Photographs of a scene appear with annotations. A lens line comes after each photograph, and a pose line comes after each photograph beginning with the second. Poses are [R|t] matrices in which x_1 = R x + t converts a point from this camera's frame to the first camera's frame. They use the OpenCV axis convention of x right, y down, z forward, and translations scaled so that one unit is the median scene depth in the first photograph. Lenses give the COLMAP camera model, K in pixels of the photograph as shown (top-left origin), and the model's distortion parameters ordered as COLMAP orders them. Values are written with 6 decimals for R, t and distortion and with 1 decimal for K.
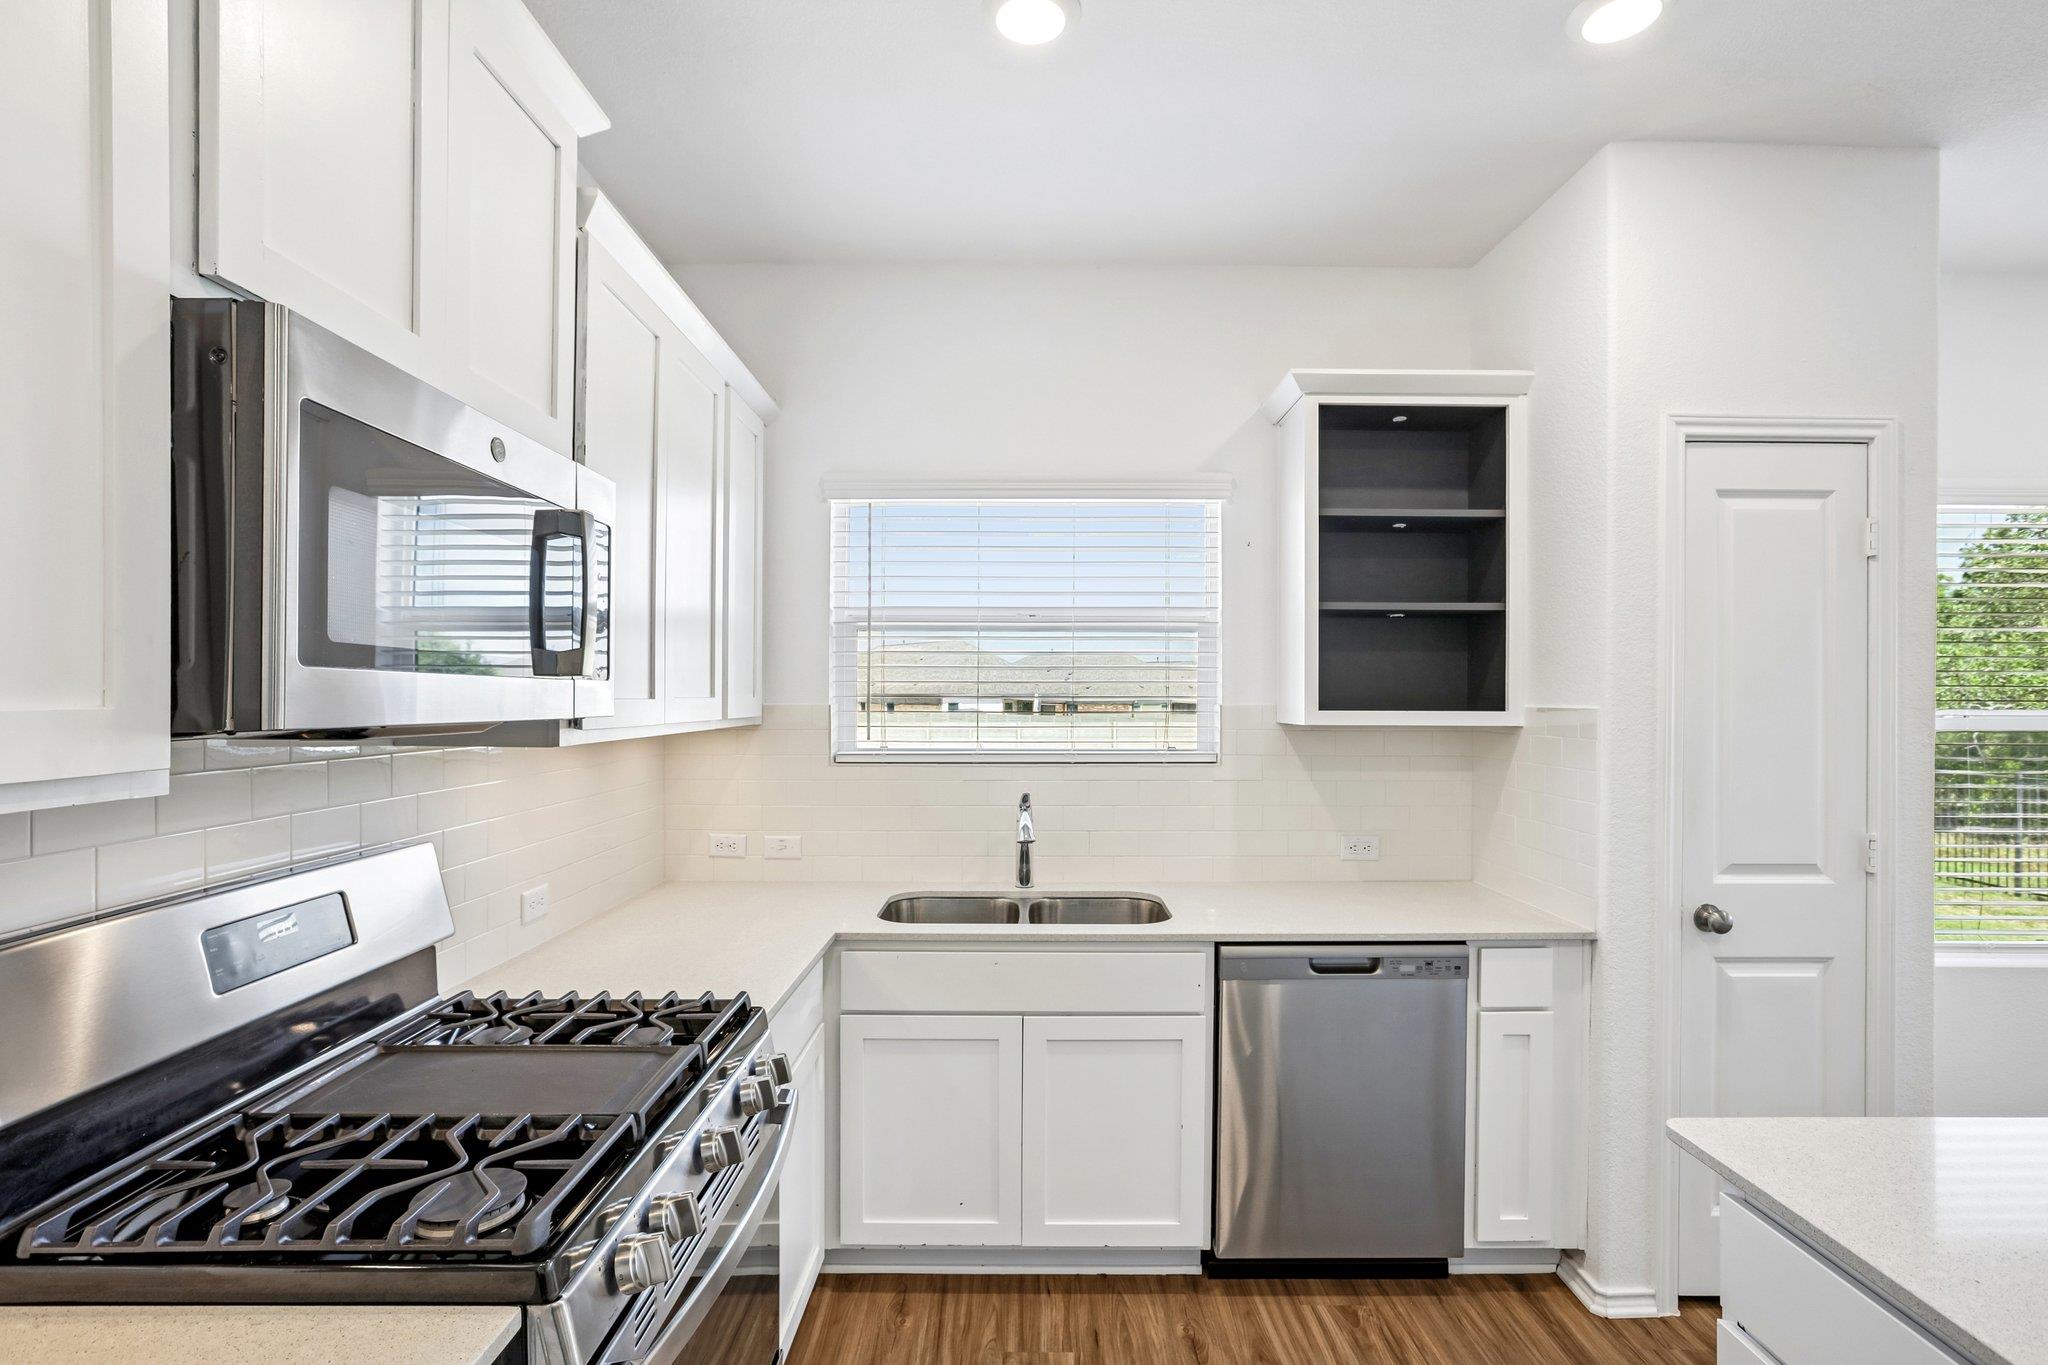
lens RADIAL K [[966.5, 0, 1025.2], [0, 966.5, 686.5], [0, 0, 1]] dist [-0.003950, 0.000322]
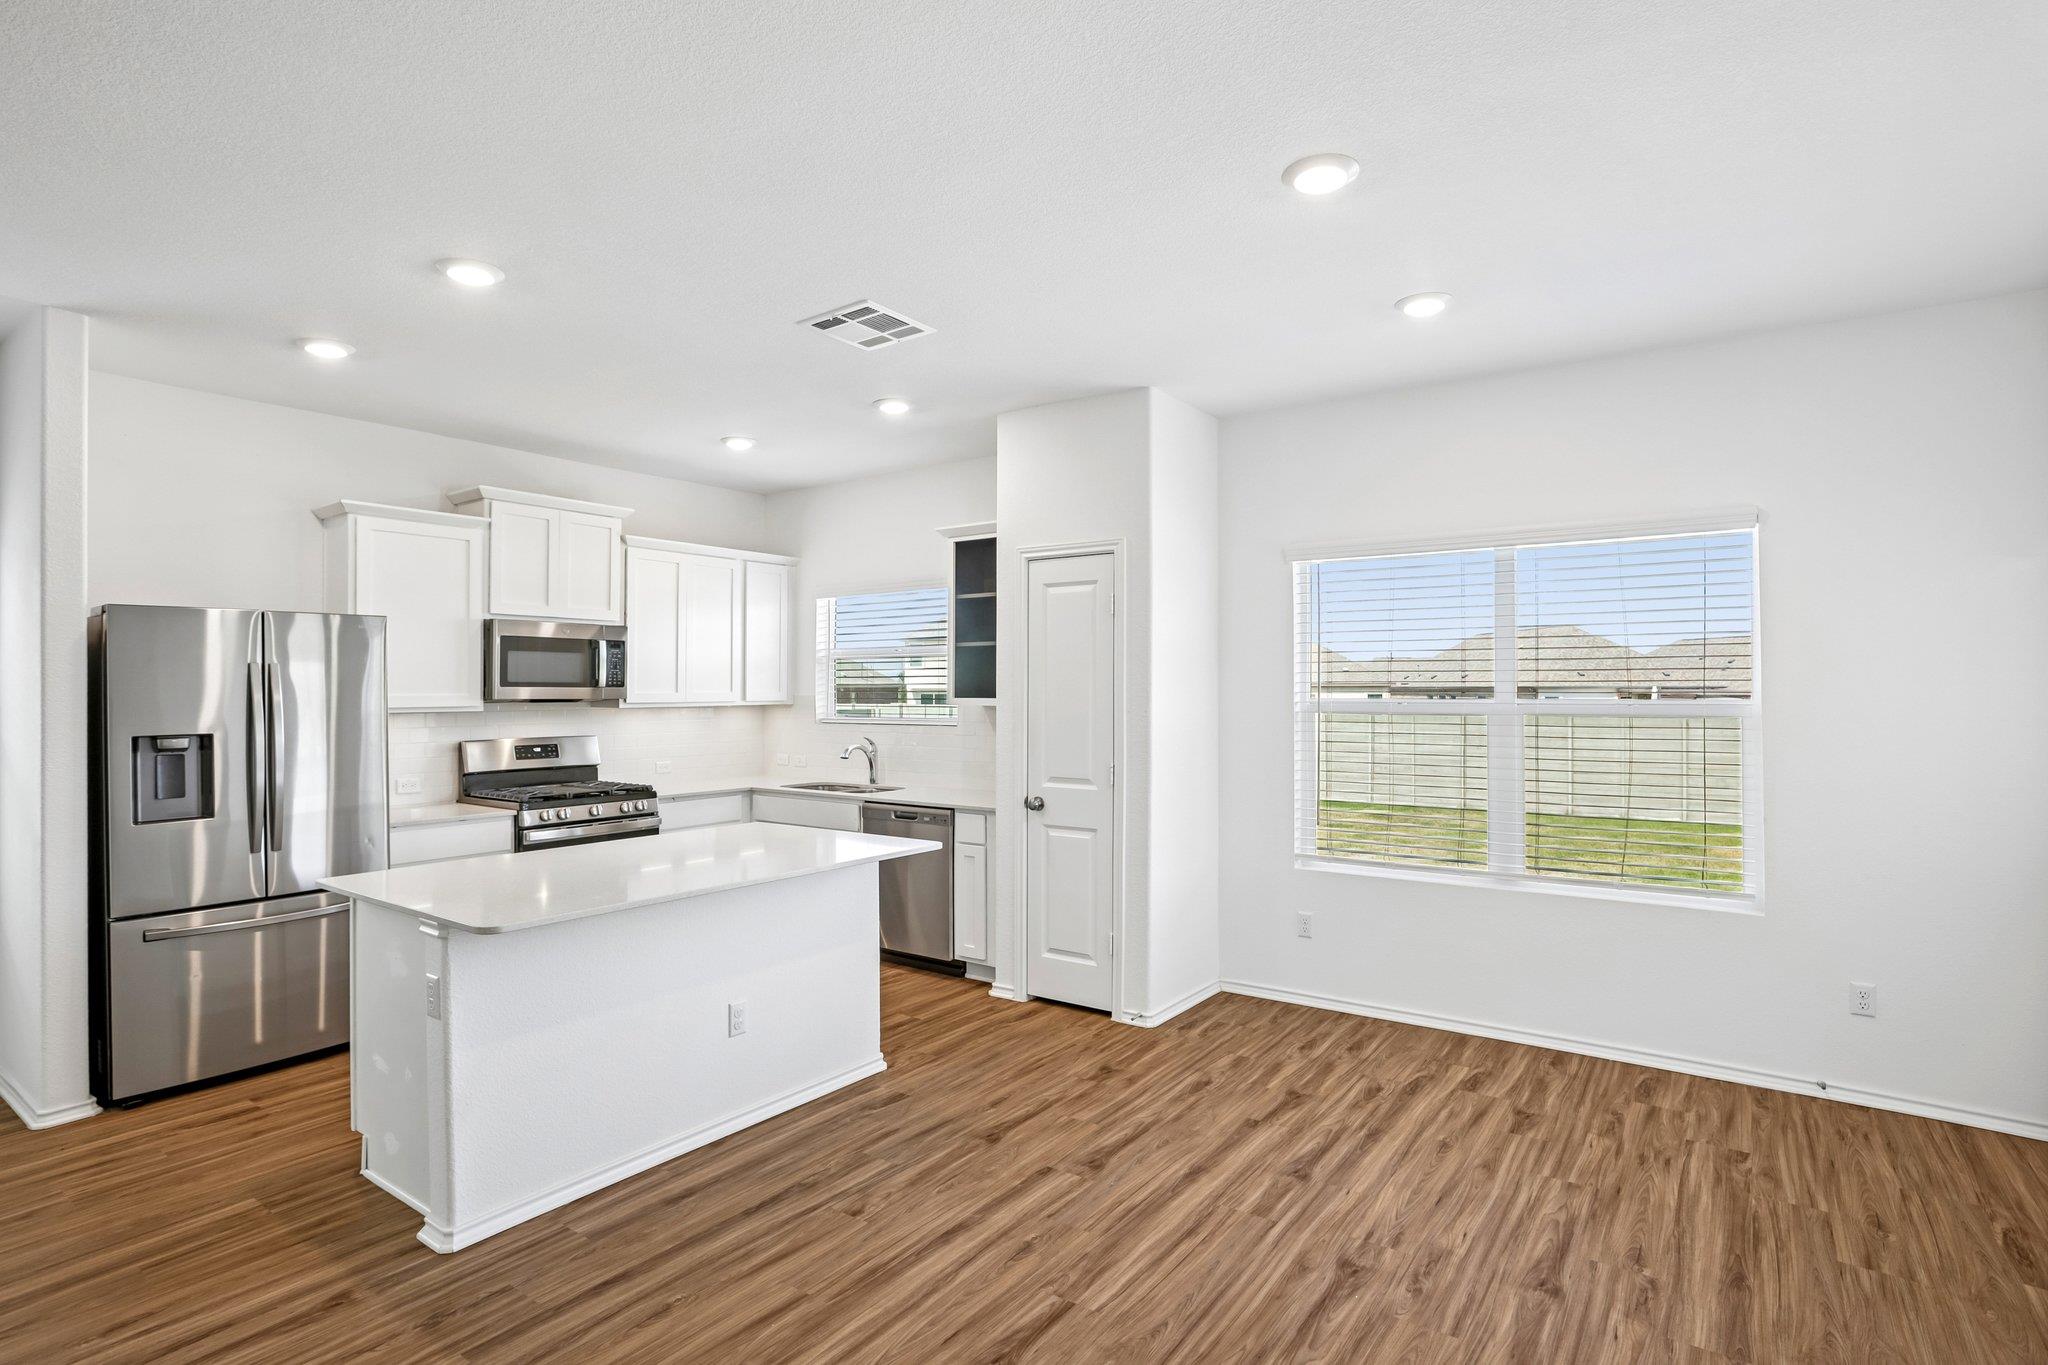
lens RADIAL K [[1004.8, 0, 1029.6], [0, 1004.8, 639.9], [0, 0, 1]] dist [-0.033196, -0.000023]
pose [[0.809400, -0.034082, -0.586267, 1.800610], [0.011910, 0.999062, -0.041636, -0.006134], [0.587136, 0.026717, 0.809047, -0.631399]]
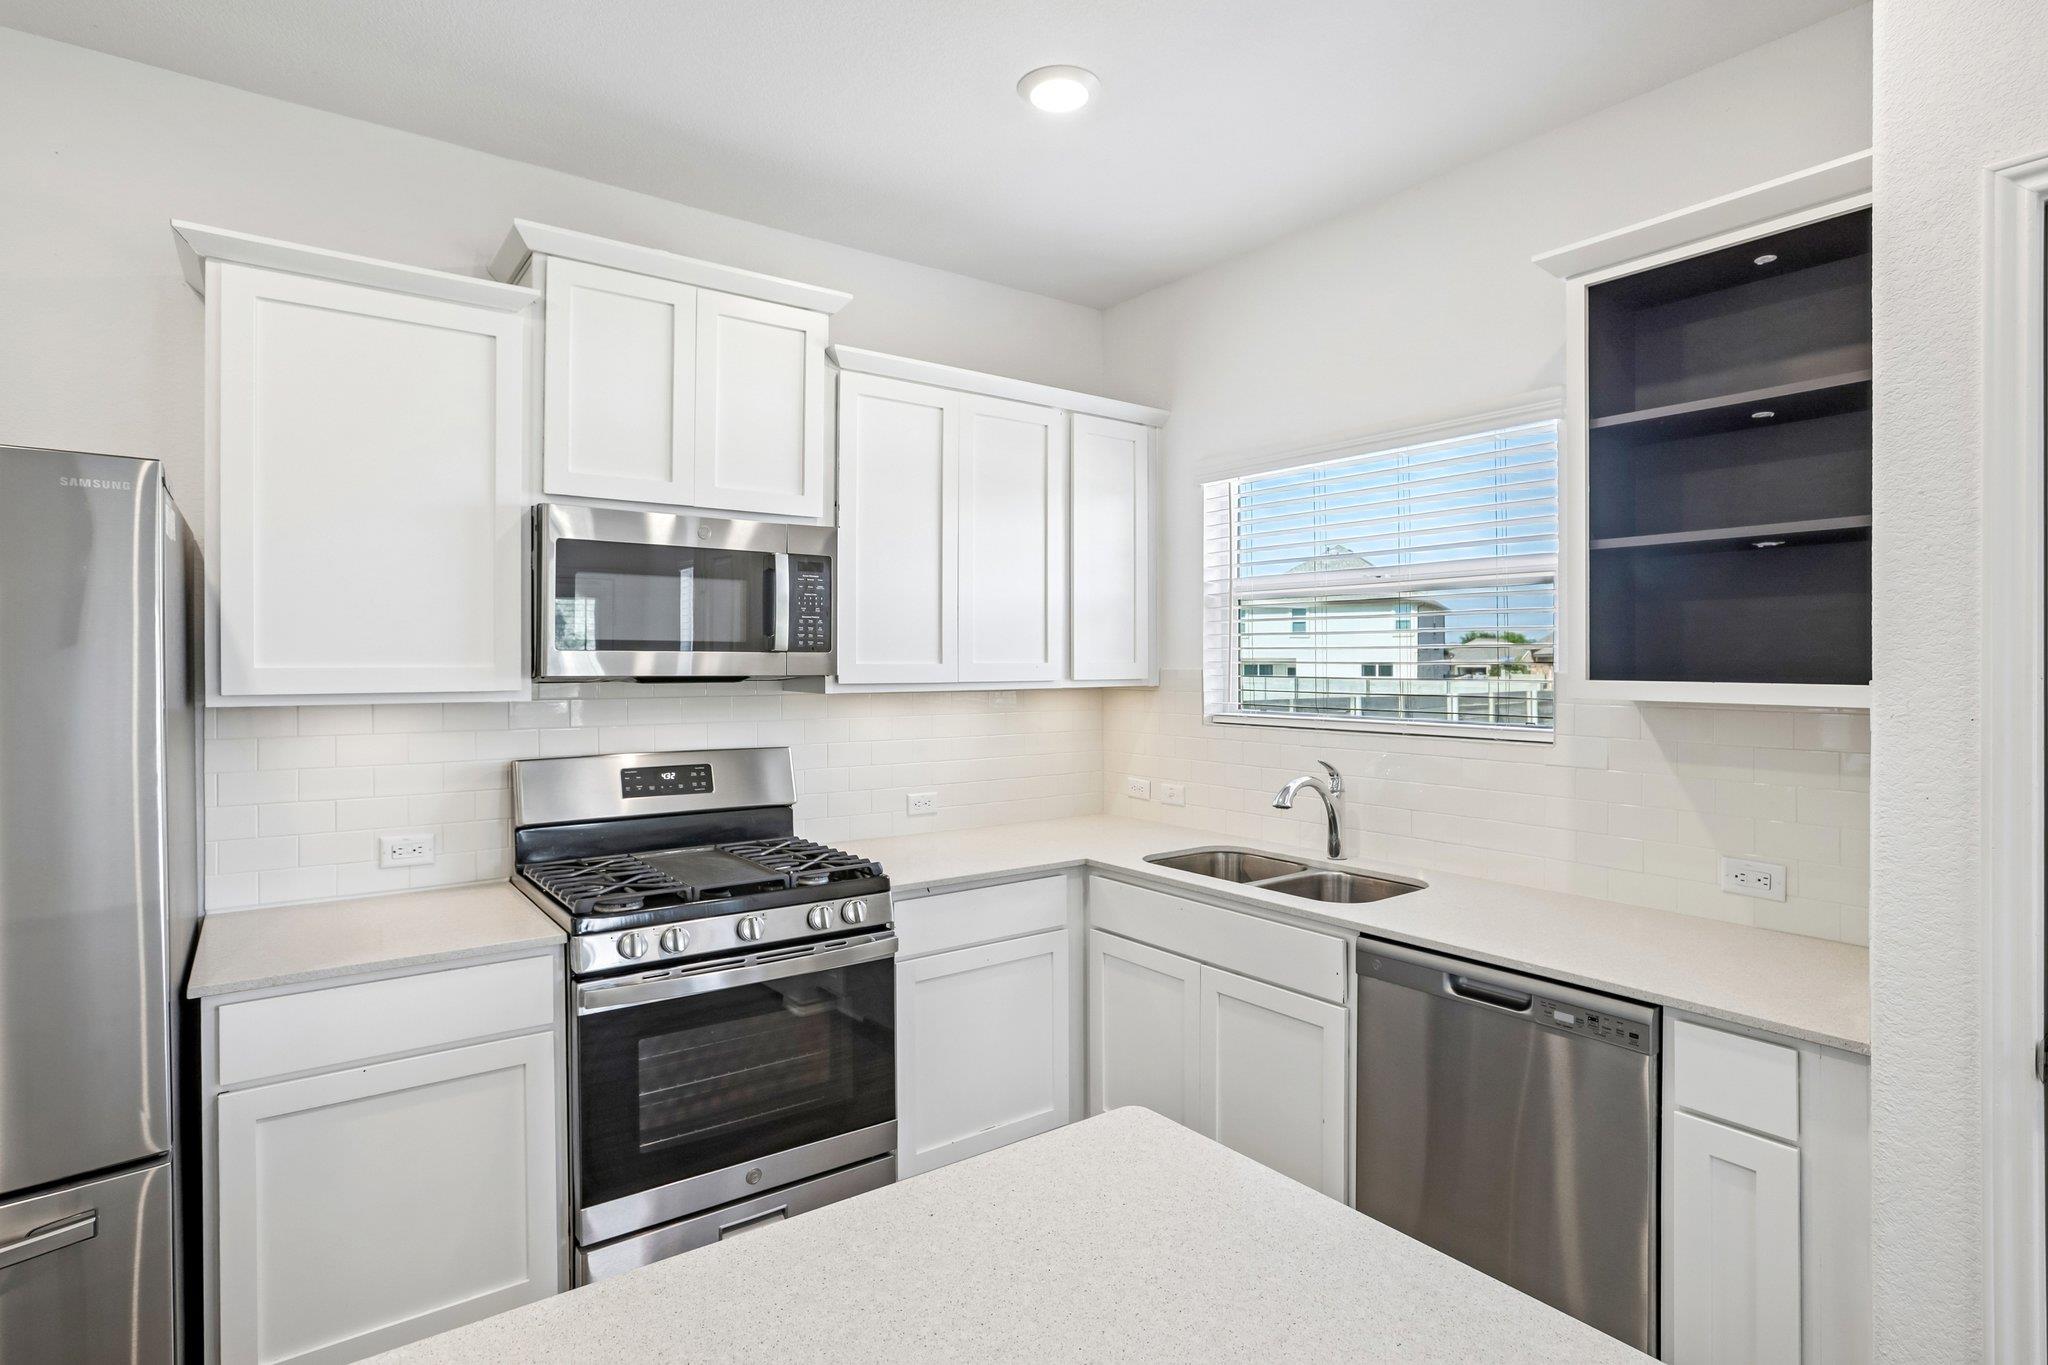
lens RADIAL K [[1046.7, 0, 1051.9], [0, 1046.7, 630.9], [0, 0, 1]] dist [0.003852, 0.001148]
pose [[0.608532, -0.023570, -0.793180, 0.778006], [0.008632, 0.999696, -0.023085, 0.001064], [0.793483, 0.007201, 0.608550, 0.162622]]
